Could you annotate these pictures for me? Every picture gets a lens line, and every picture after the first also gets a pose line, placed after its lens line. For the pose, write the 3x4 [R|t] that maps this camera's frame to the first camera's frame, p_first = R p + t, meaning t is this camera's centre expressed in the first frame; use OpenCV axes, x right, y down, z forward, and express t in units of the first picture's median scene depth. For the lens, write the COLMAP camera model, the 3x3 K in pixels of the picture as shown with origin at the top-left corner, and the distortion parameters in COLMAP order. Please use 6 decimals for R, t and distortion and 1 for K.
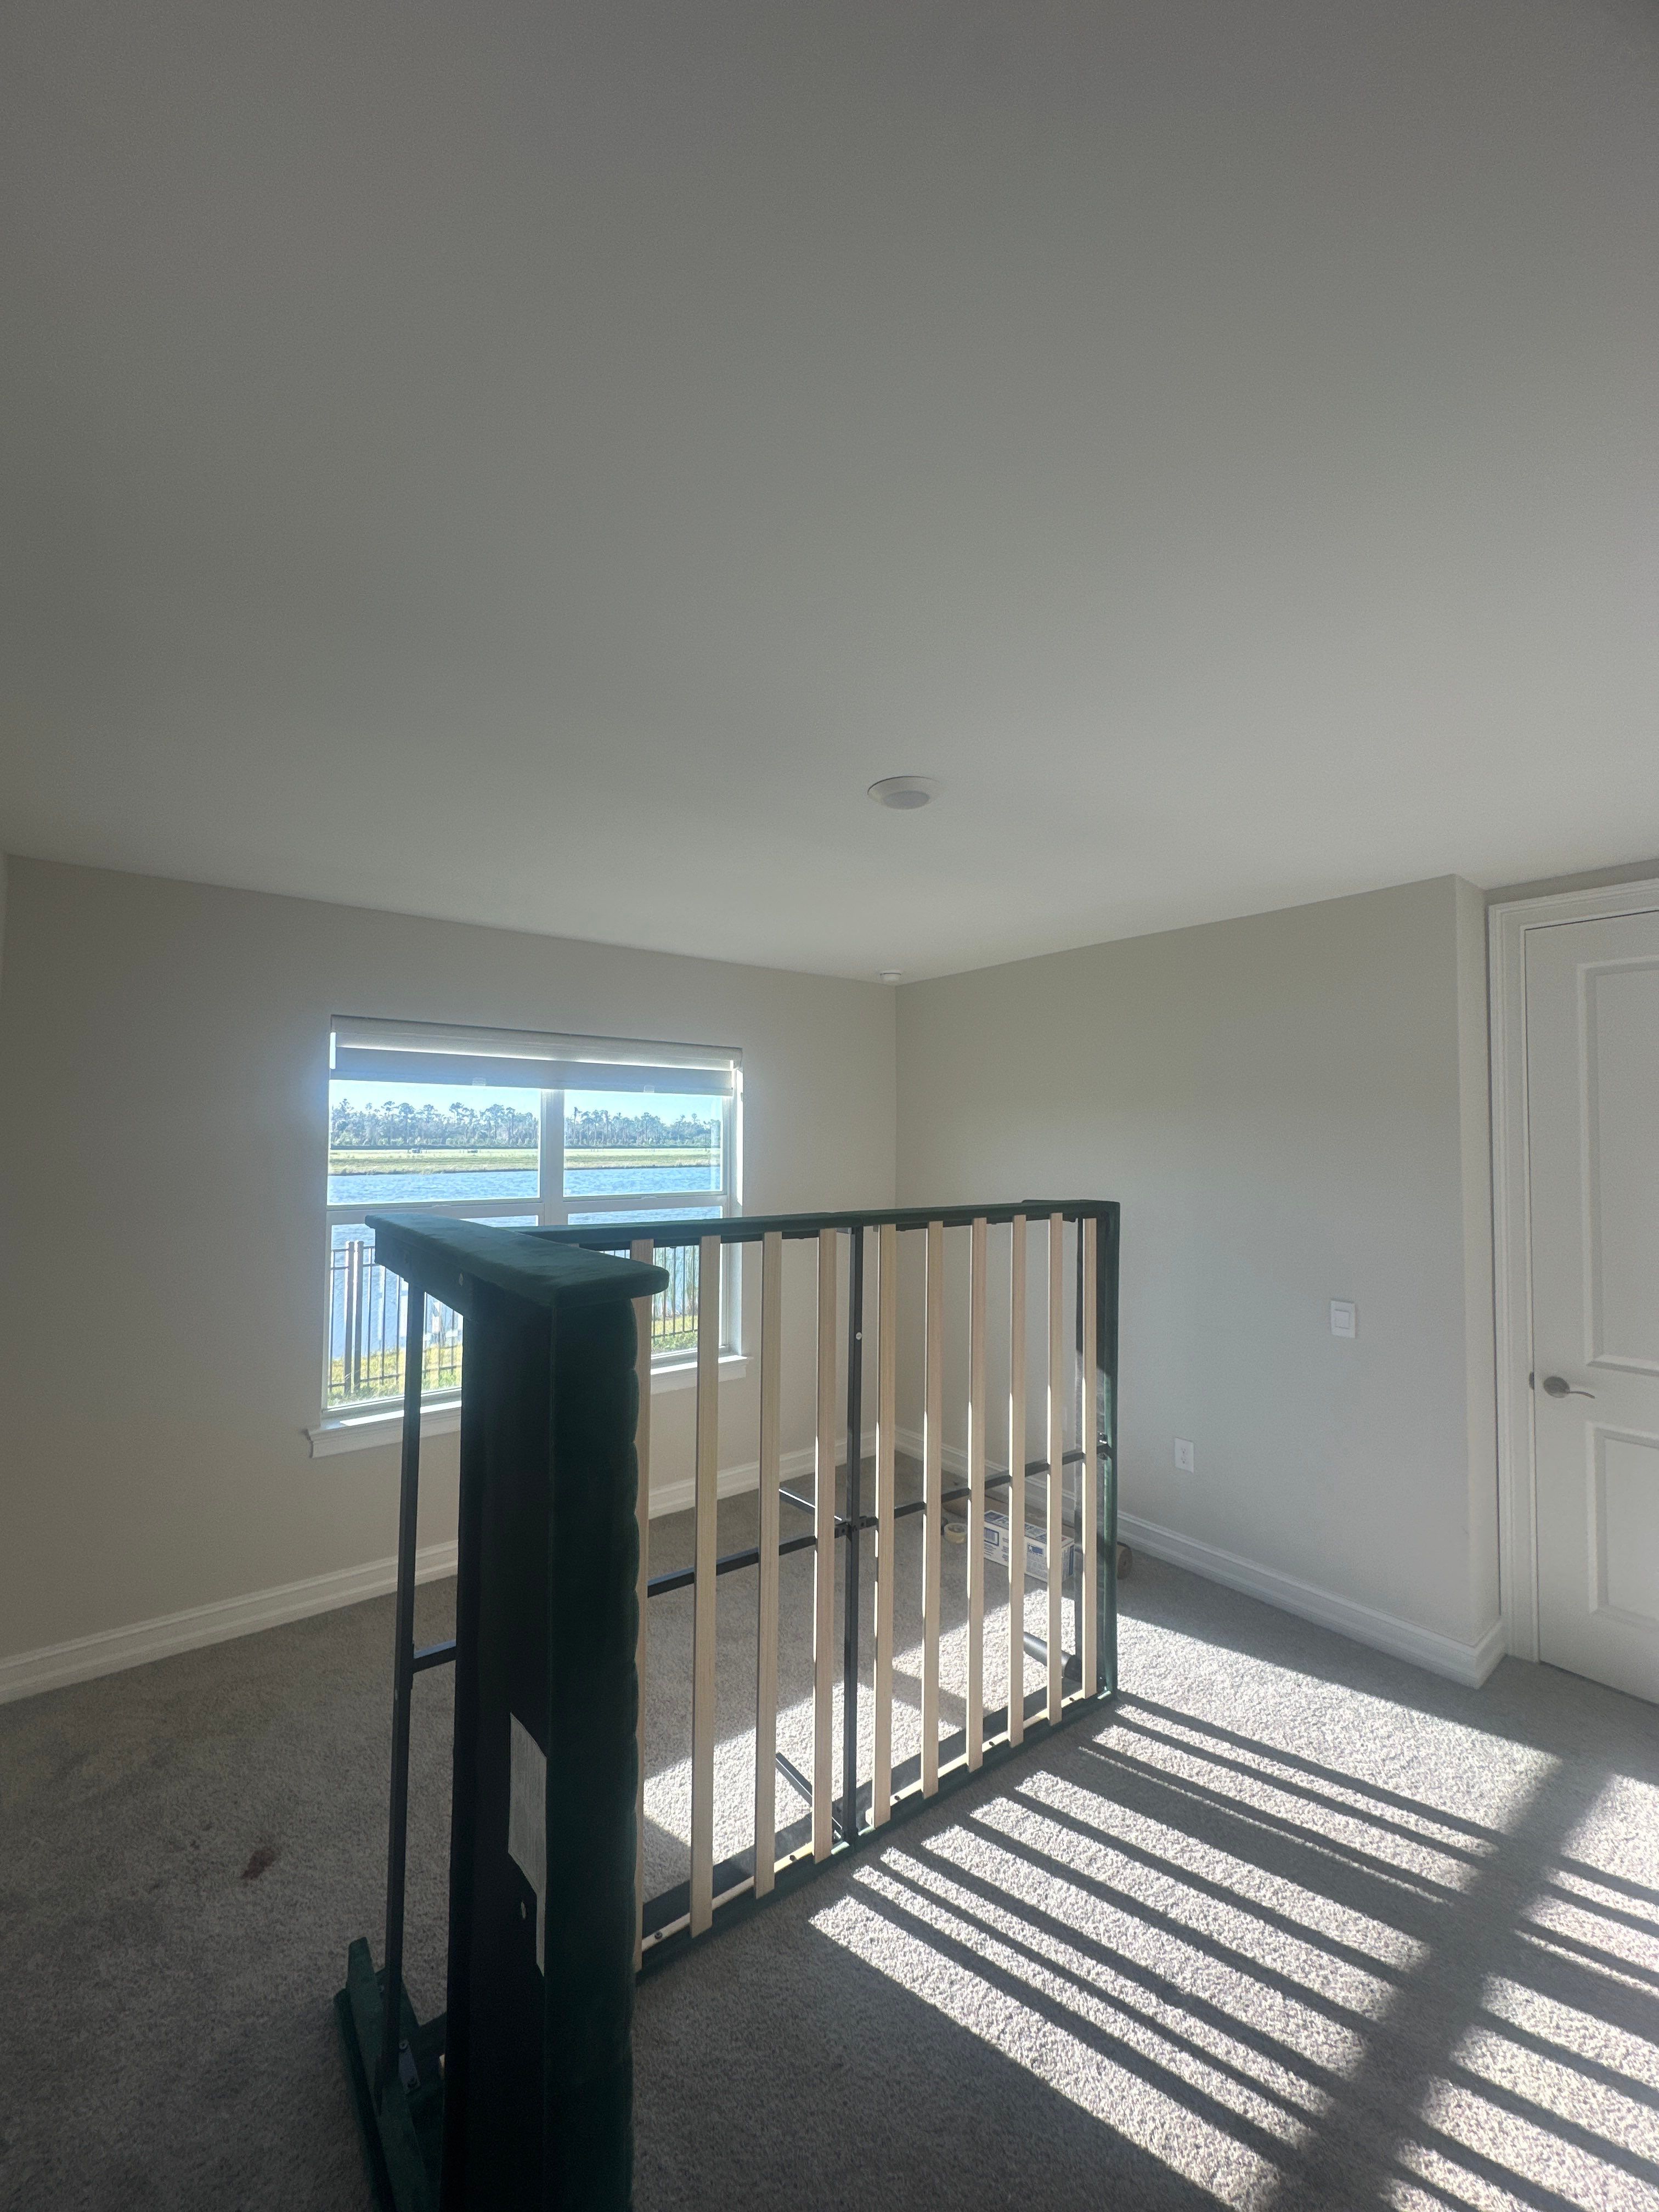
lens RADIAL K [[876.6, 0, 830.0], [0, 876.6, 1109.8], [0, 0, 1]] dist [-0.003591, 0.000191]
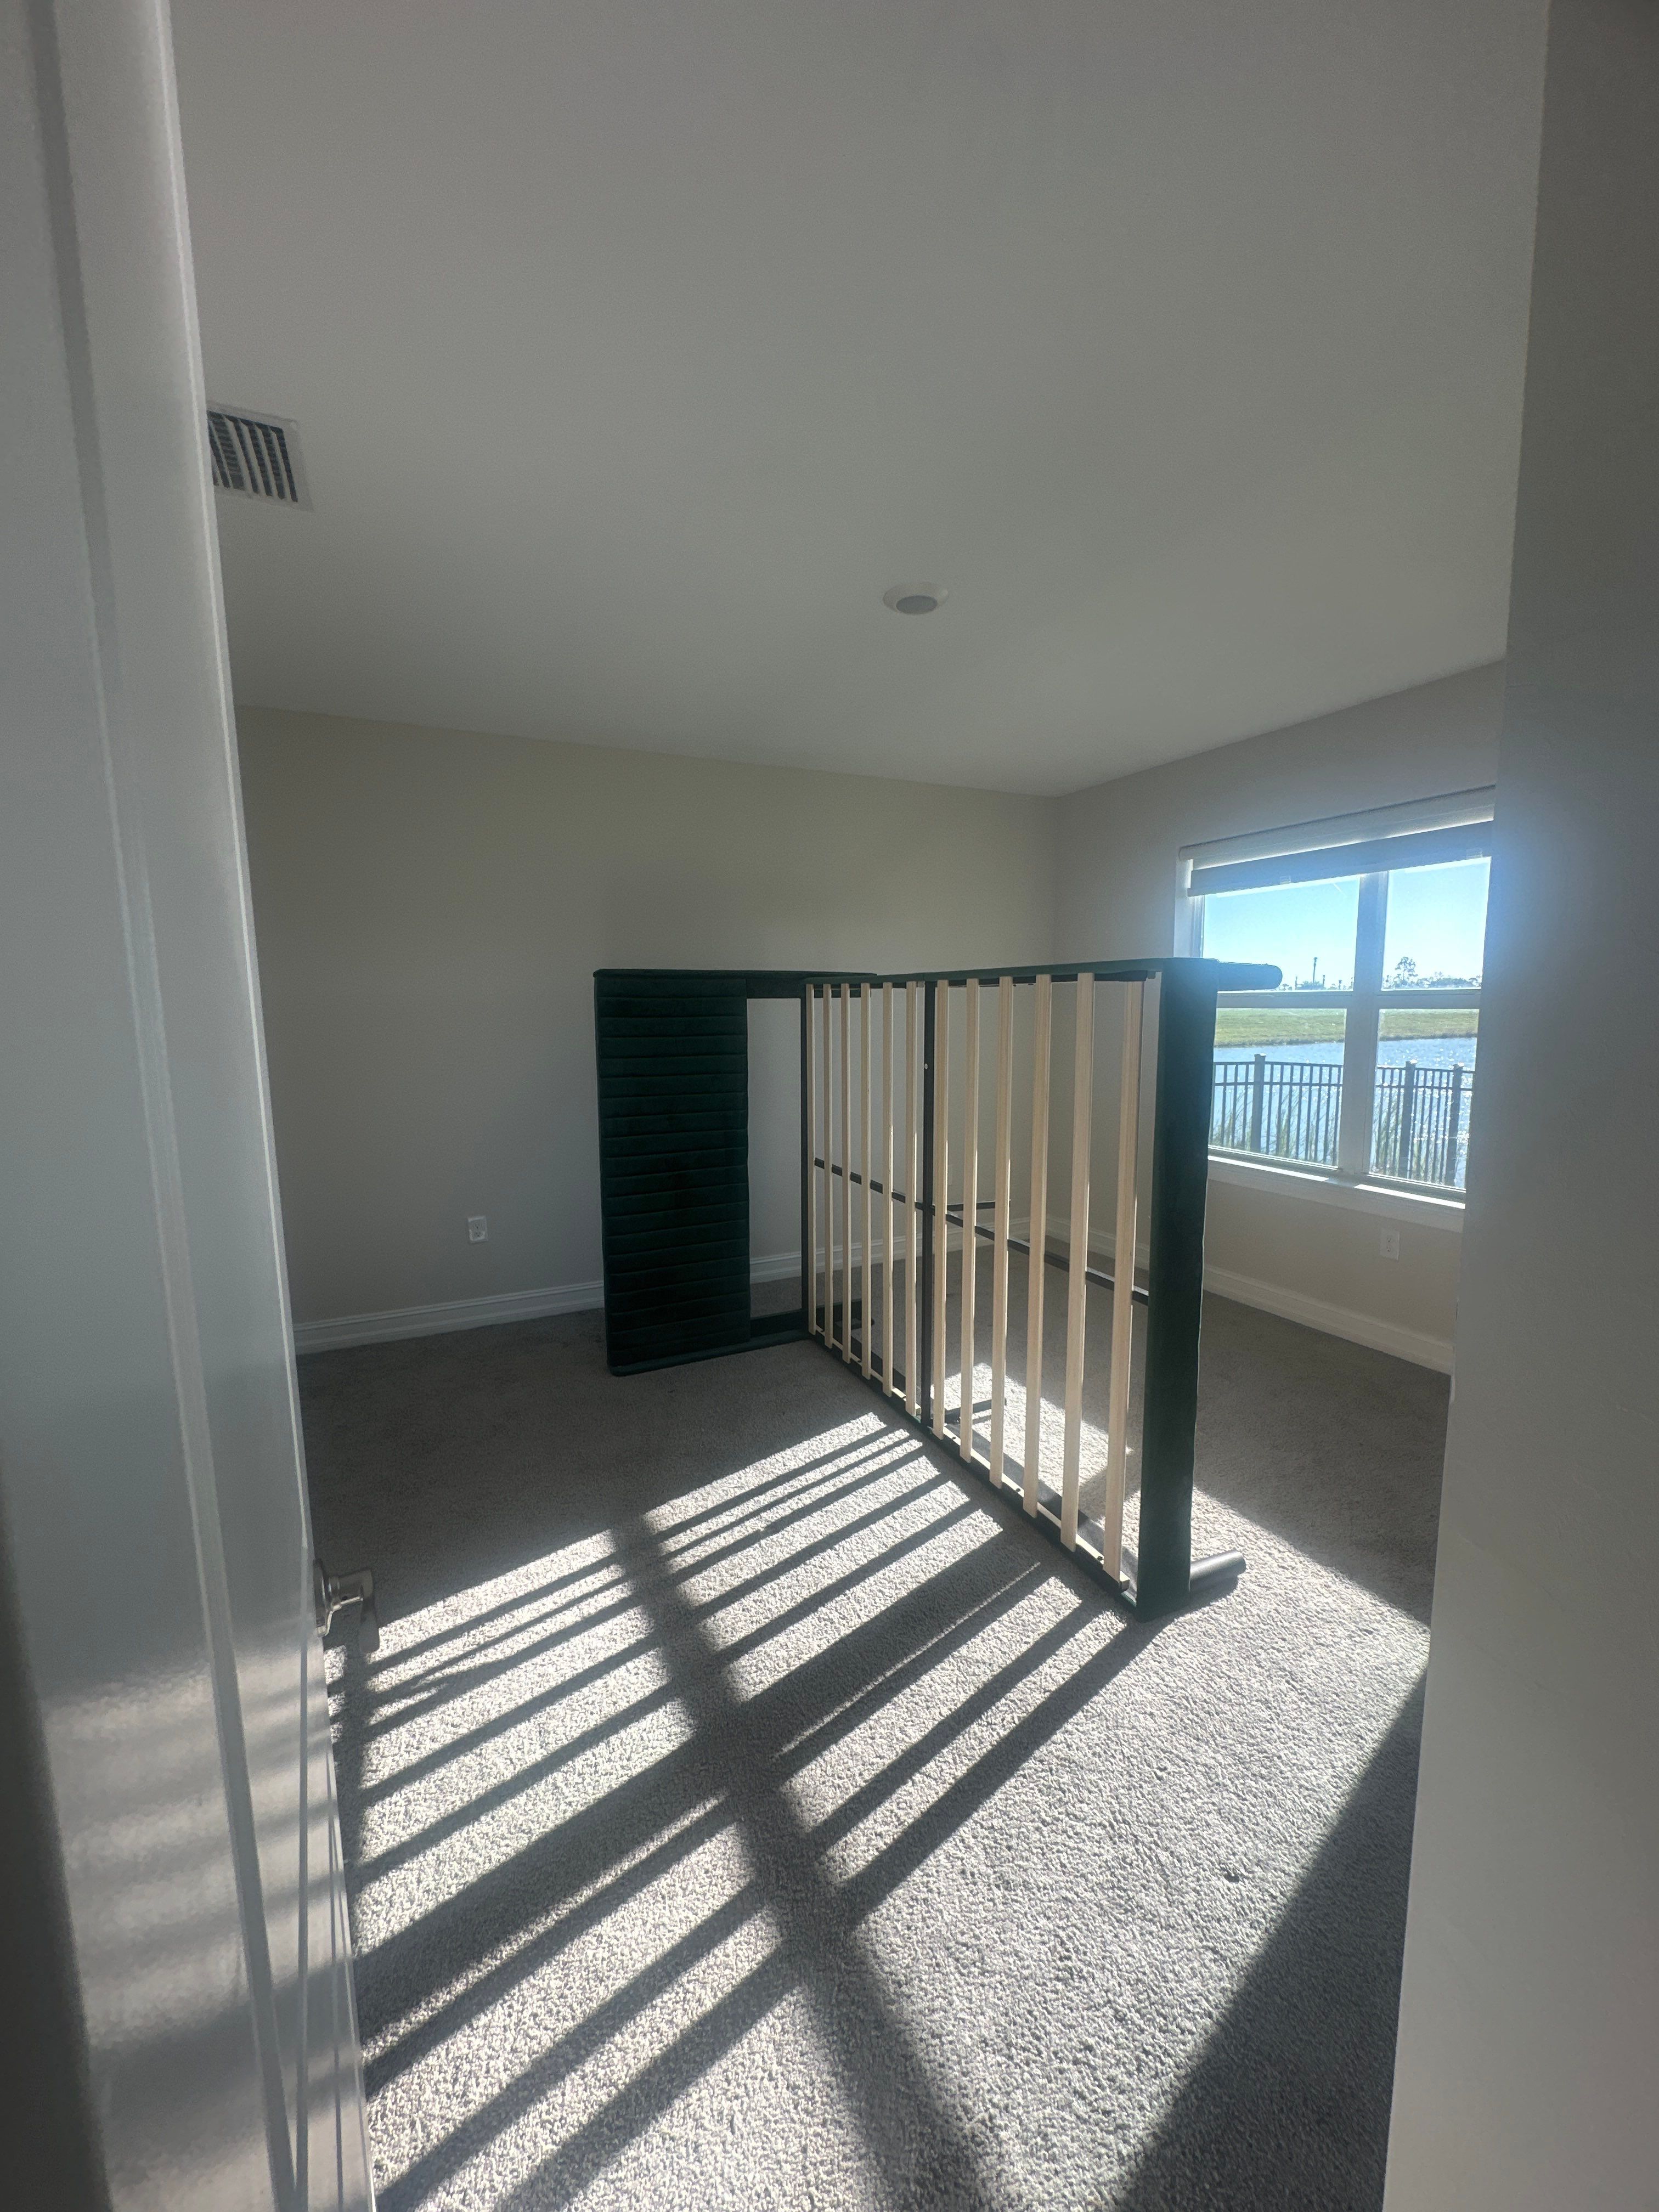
lens RADIAL K [[876.6, 0, 829.9], [0, 876.6, 1104.4], [0, 0, 1]] dist [-0.003591, 0.000191]
pose [[-0.205998, 0.120330, -0.971126, 1.342412], [0.045349, 0.992518, 0.113361, 0.159742], [0.977501, -0.020687, -0.209914, 1.145855]]
